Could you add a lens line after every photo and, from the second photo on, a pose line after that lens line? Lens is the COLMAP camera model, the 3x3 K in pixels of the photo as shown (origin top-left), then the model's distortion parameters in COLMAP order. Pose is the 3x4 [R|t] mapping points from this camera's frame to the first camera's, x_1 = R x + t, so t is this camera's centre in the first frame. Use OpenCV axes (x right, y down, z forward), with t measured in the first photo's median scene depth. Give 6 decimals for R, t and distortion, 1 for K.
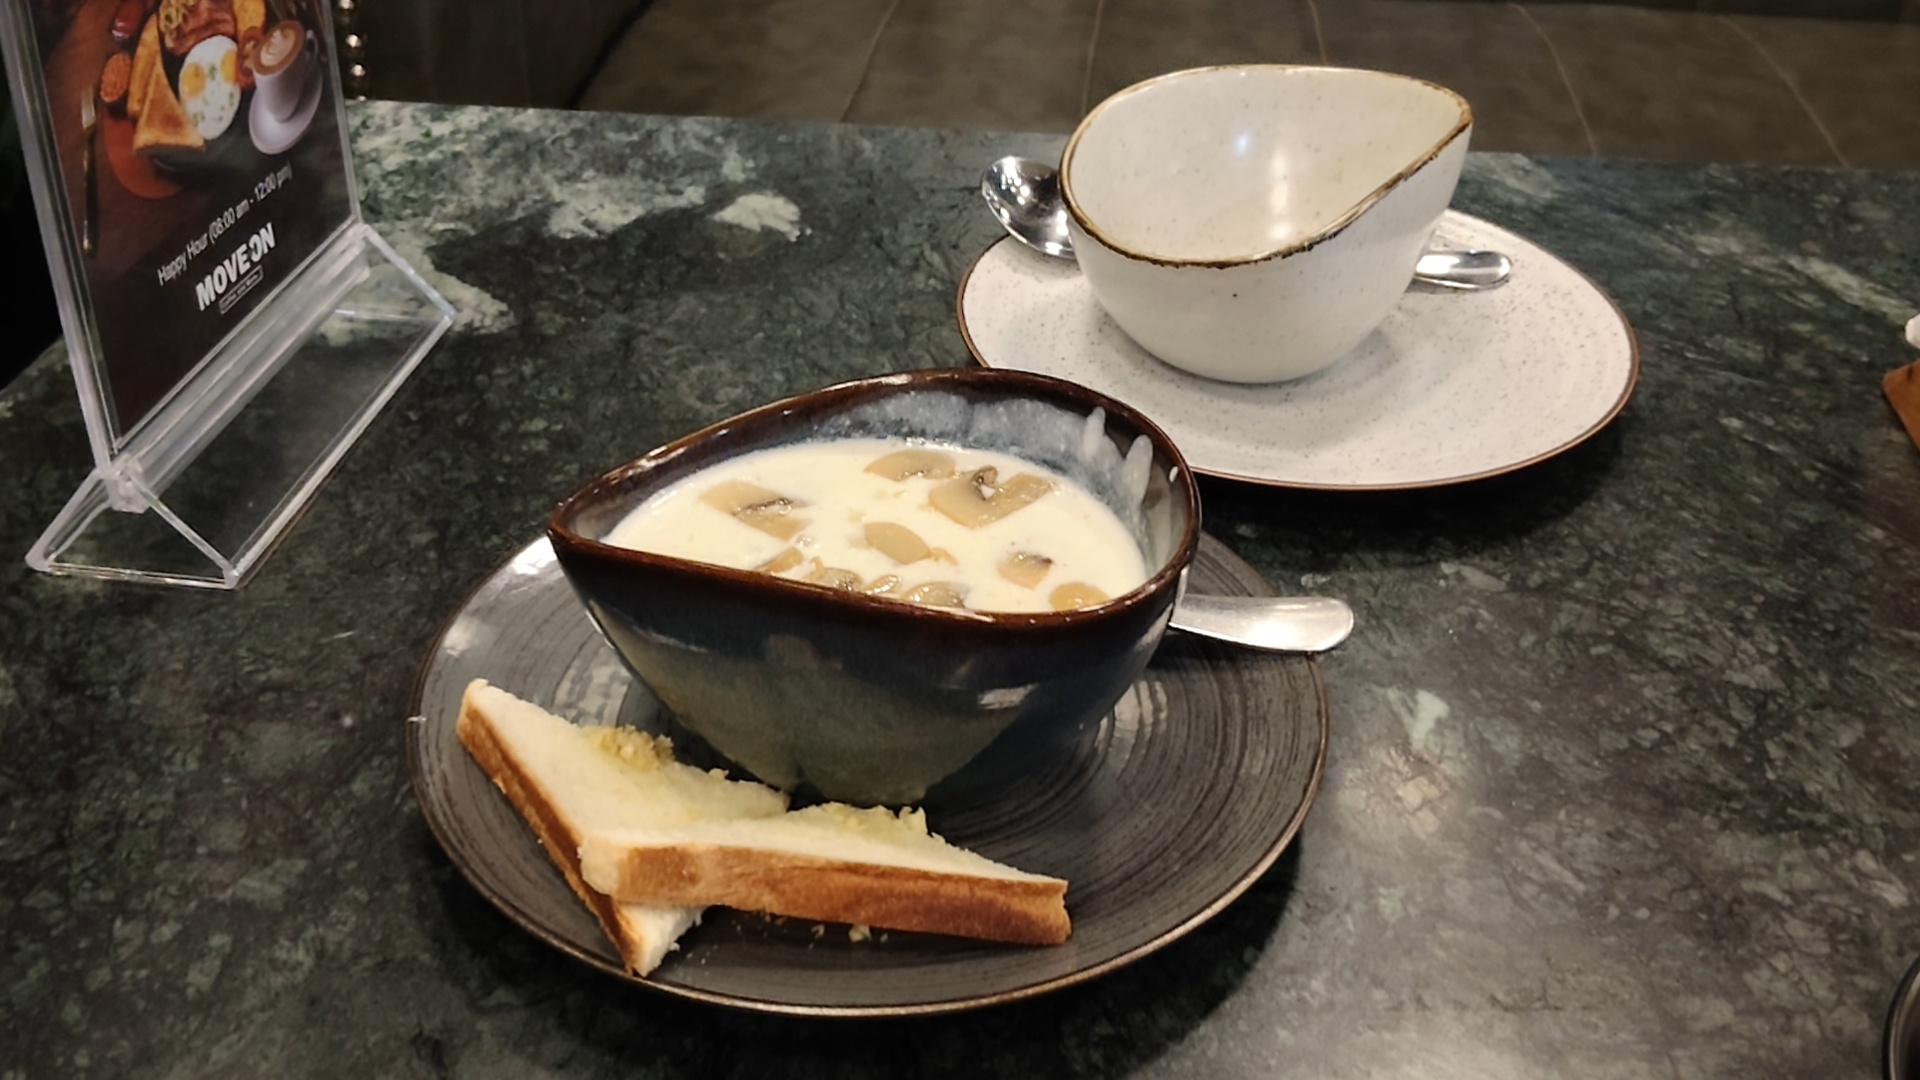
lens RADIAL K [[1872.8, 0, 961.4], [0, 1872.8, 528.9], [0, 0, 1]] dist [0.090874, -0.155946]
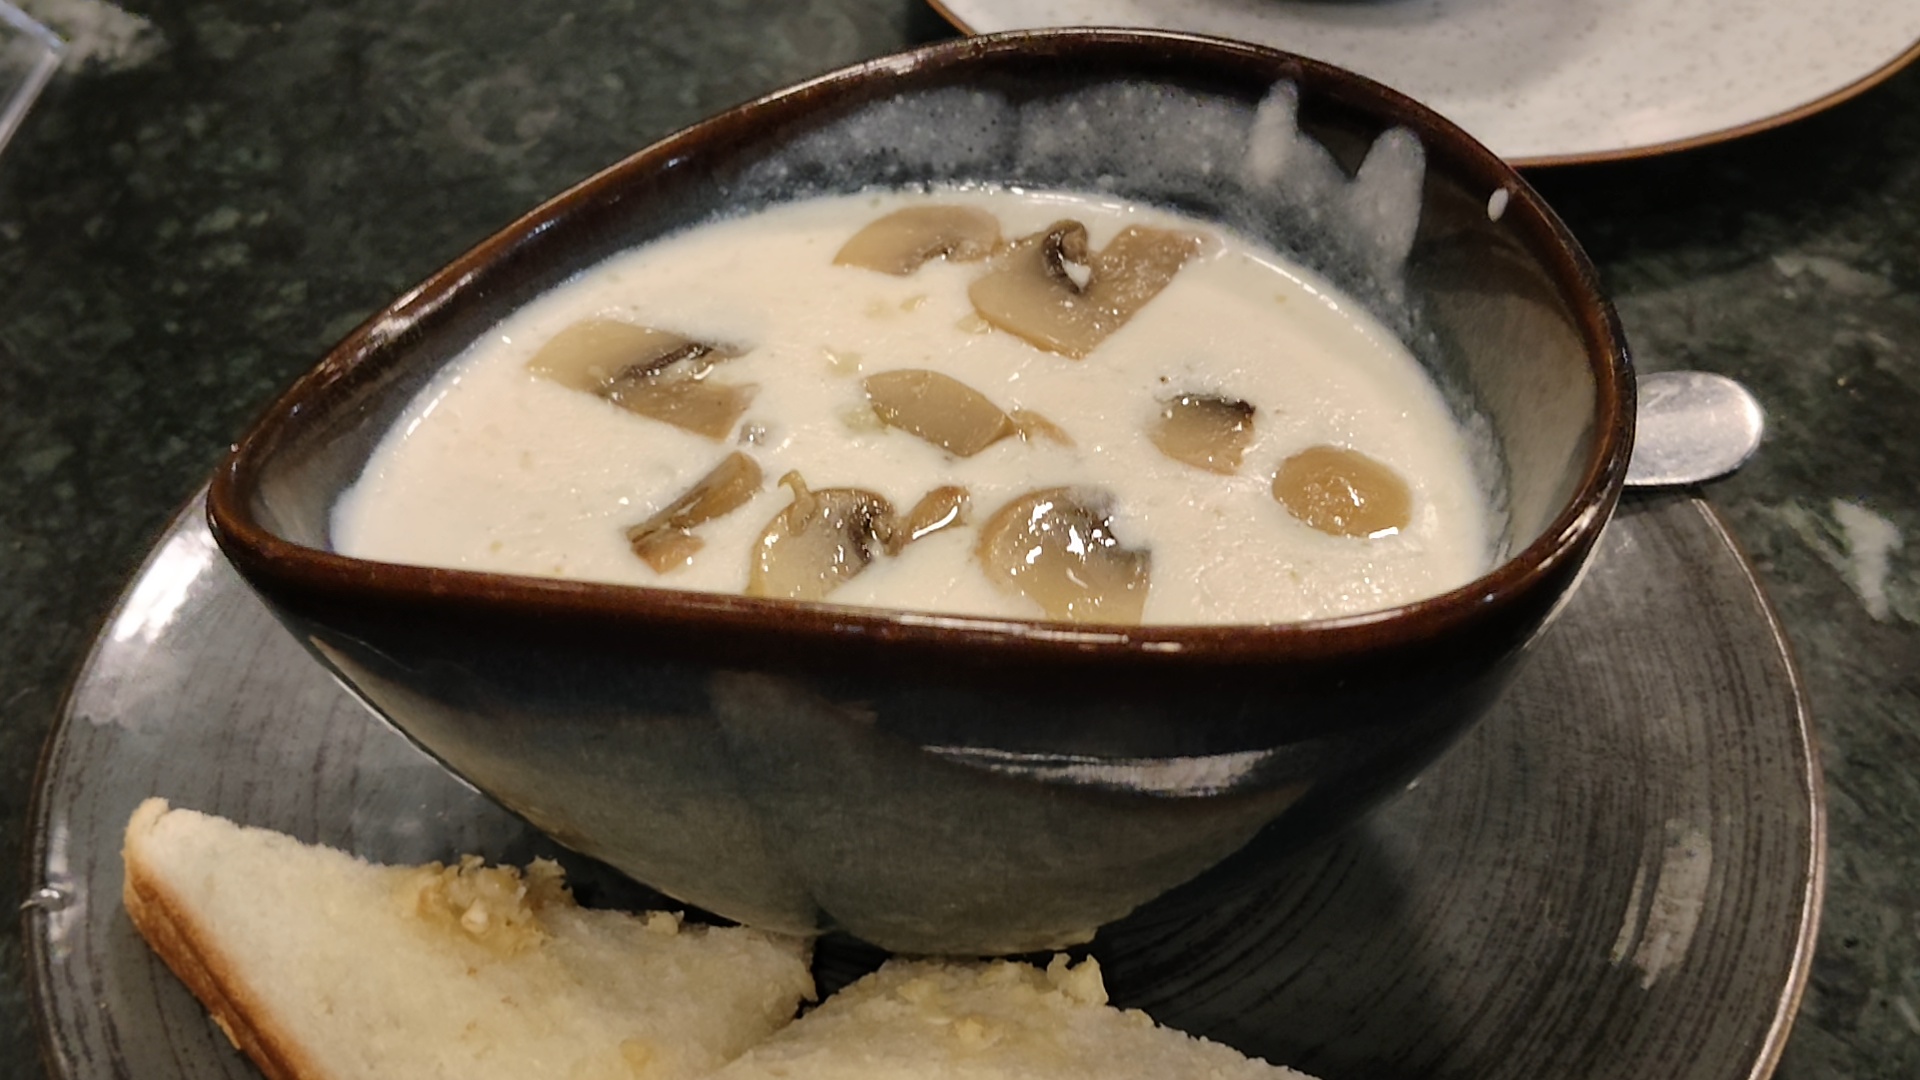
lens RADIAL K [[1872.8, 0, 961.4], [0, 1872.8, 528.9], [0, 0, 1]] dist [0.090874, -0.155946]
pose [[0.986591, -0.148475, 0.067768, -0.060829], [0.133474, 0.972957, 0.188519, -0.050834], [-0.093926, -0.176946, 0.979729, 0.452595]]
